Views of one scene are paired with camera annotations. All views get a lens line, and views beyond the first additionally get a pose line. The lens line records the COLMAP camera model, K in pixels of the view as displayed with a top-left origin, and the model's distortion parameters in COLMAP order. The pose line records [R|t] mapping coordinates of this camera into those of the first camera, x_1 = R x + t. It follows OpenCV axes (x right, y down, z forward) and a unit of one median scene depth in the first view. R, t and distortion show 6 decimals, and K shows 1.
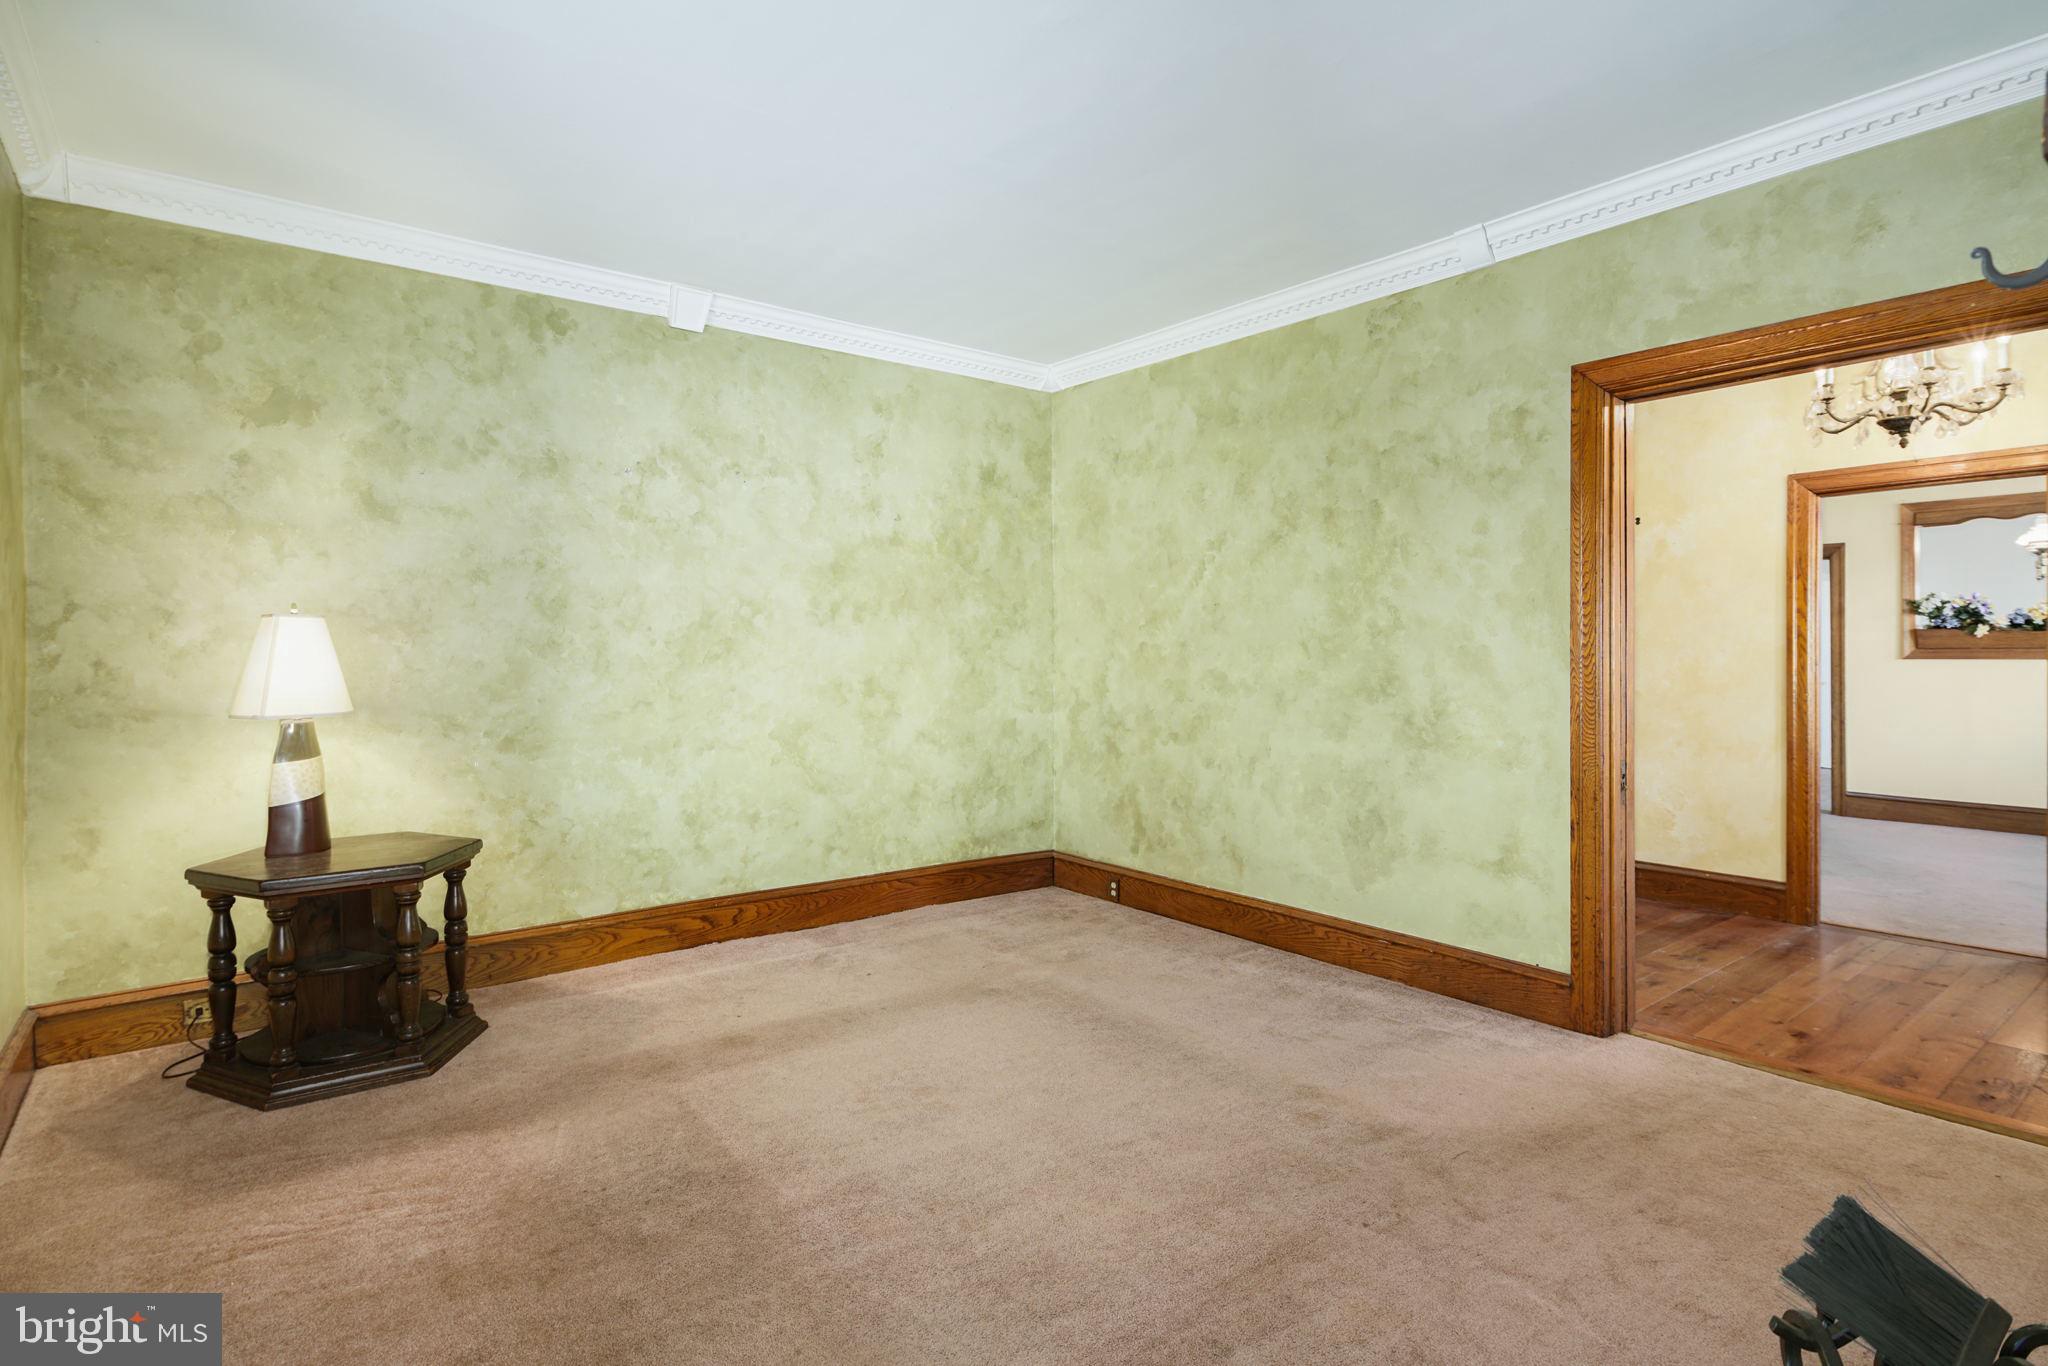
lens RADIAL K [[1016.3, 0, 1041.1], [0, 1016.3, 652.9], [0, 0, 1]] dist [-0.000266, -0.002326]
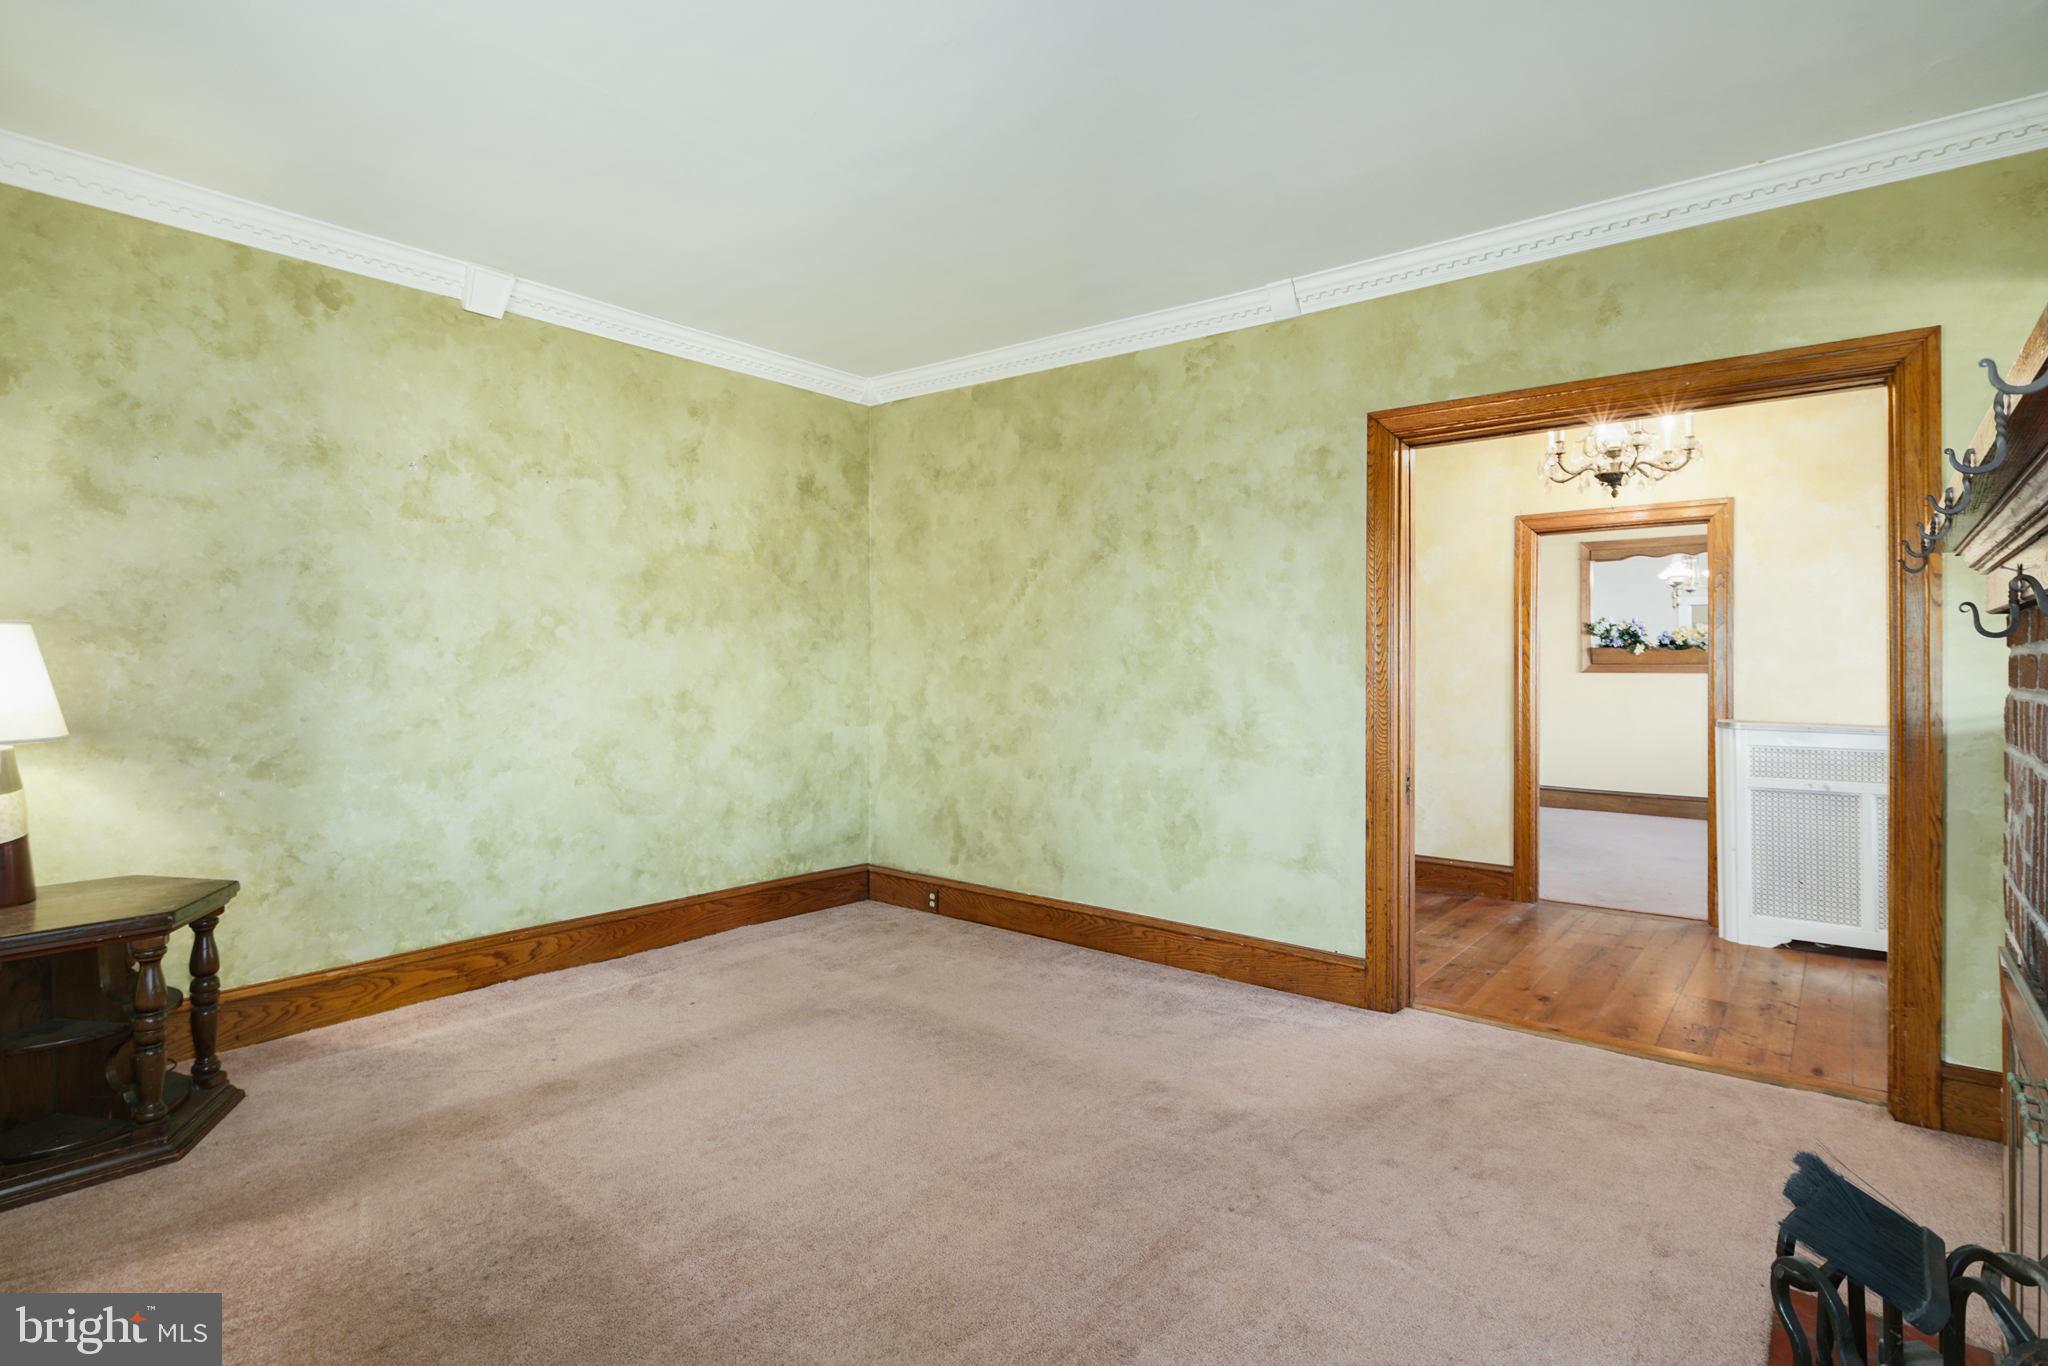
lens RADIAL K [[993.5, 0, 1037.7], [0, 993.5, 654.9], [0, 0, 1]] dist [0.002464, -0.004594]
pose [[0.974939, 0.005769, 0.222398, -0.063781], [-0.003963, 0.999955, -0.008563, -0.004608], [-0.222438, 0.007467, 0.974918, 0.014512]]
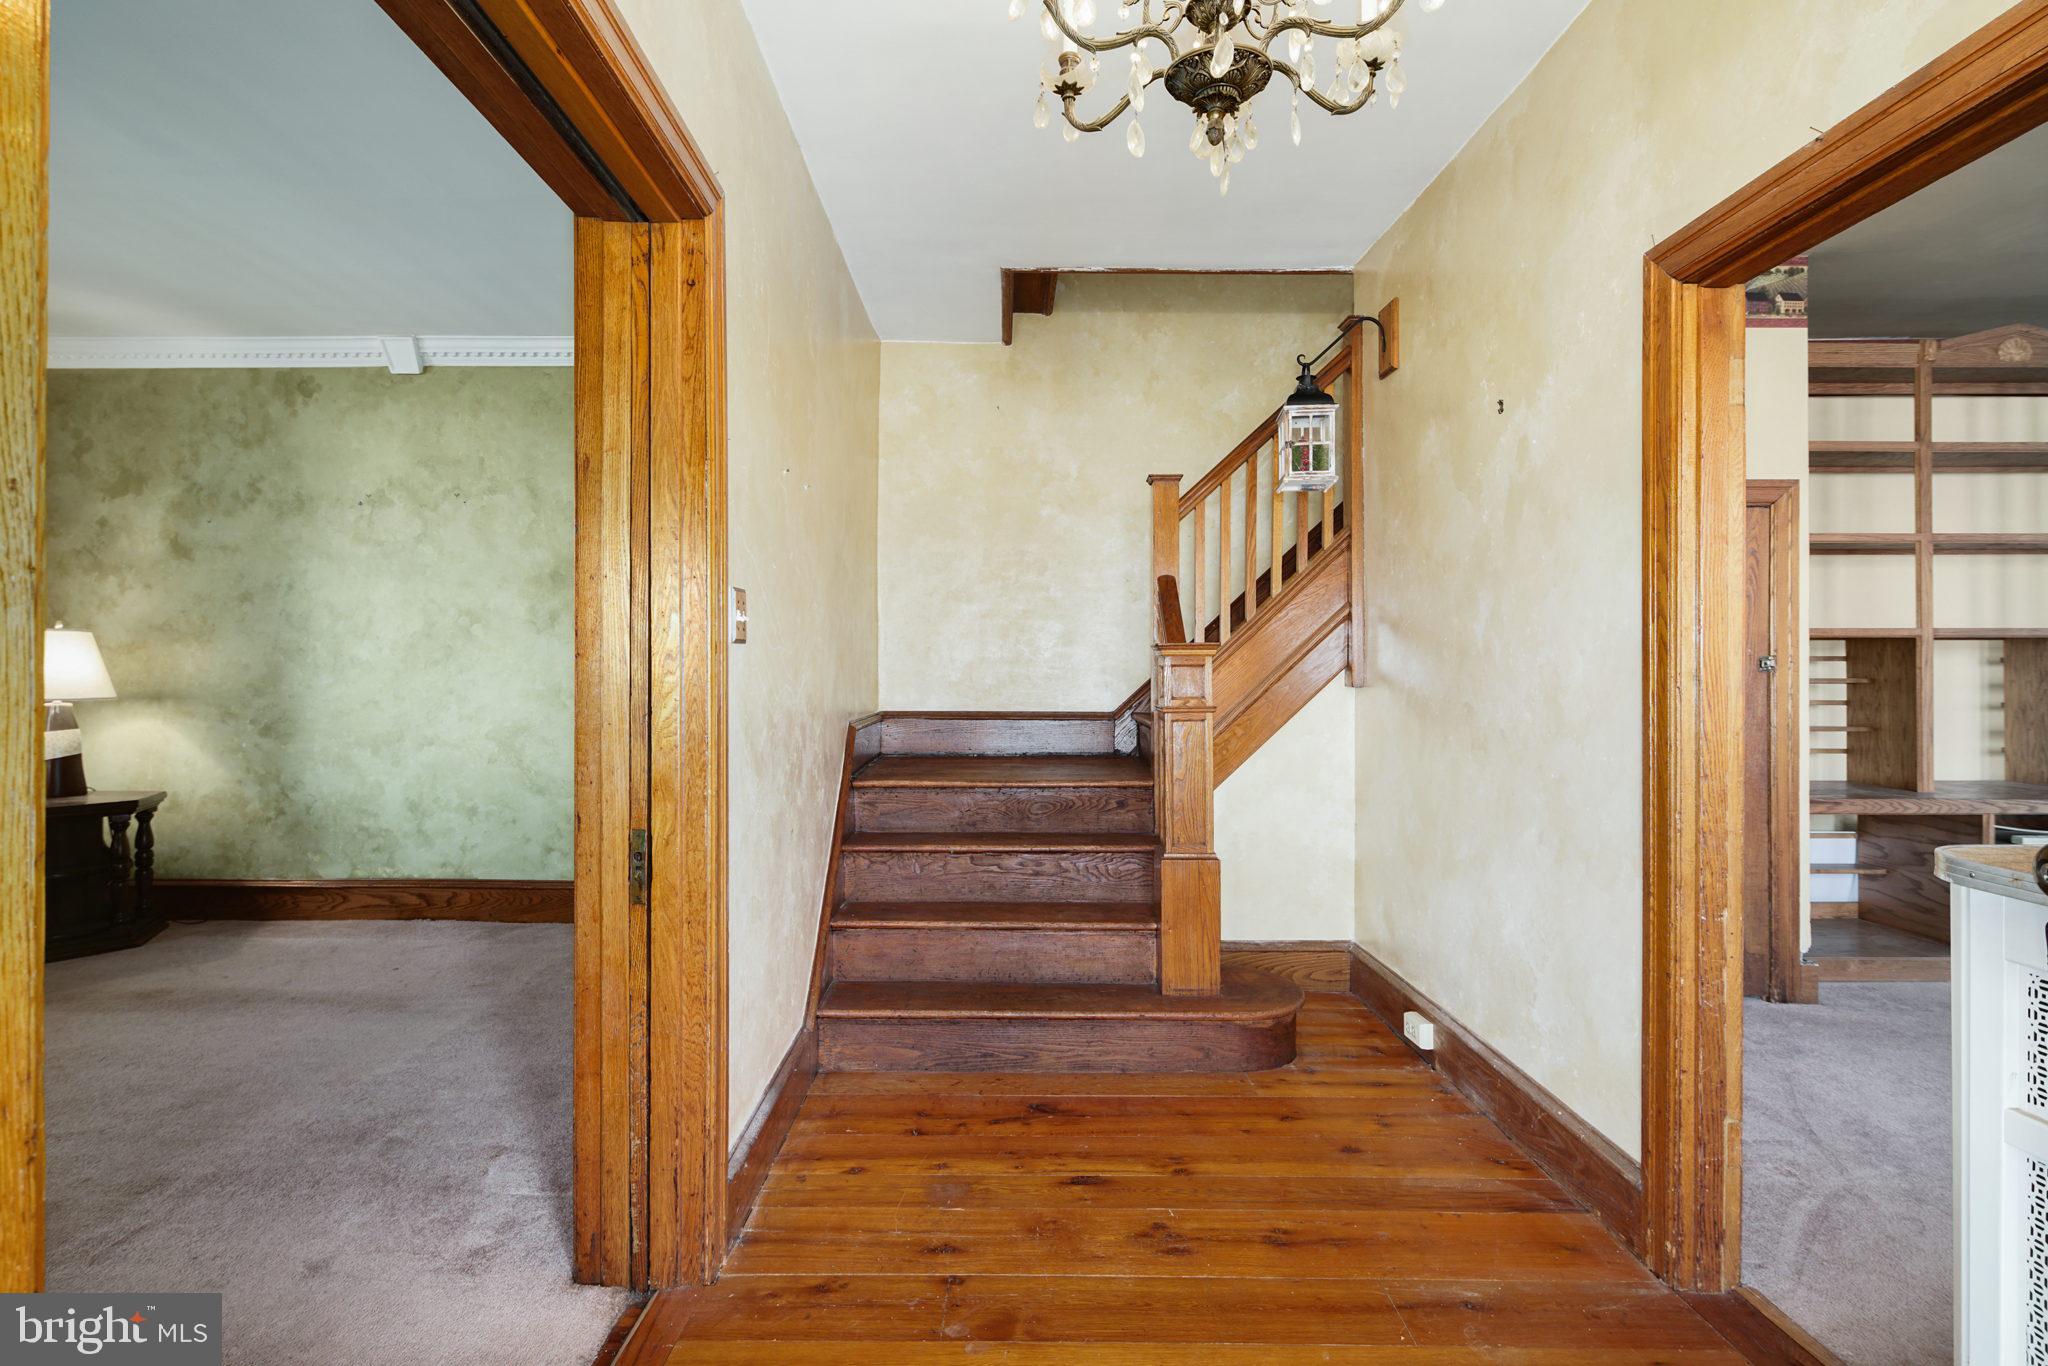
lens RADIAL K [[993.5, 0, 1037.7], [0, 993.5, 654.9], [0, 0, 1]] dist [0.002464, -0.004594]
pose [[0.782577, -0.000074, -0.622554, 0.989356], [-0.004782, 0.999970, -0.006130, -0.000683], [0.622536, 0.007774, 0.782553, 0.634485]]
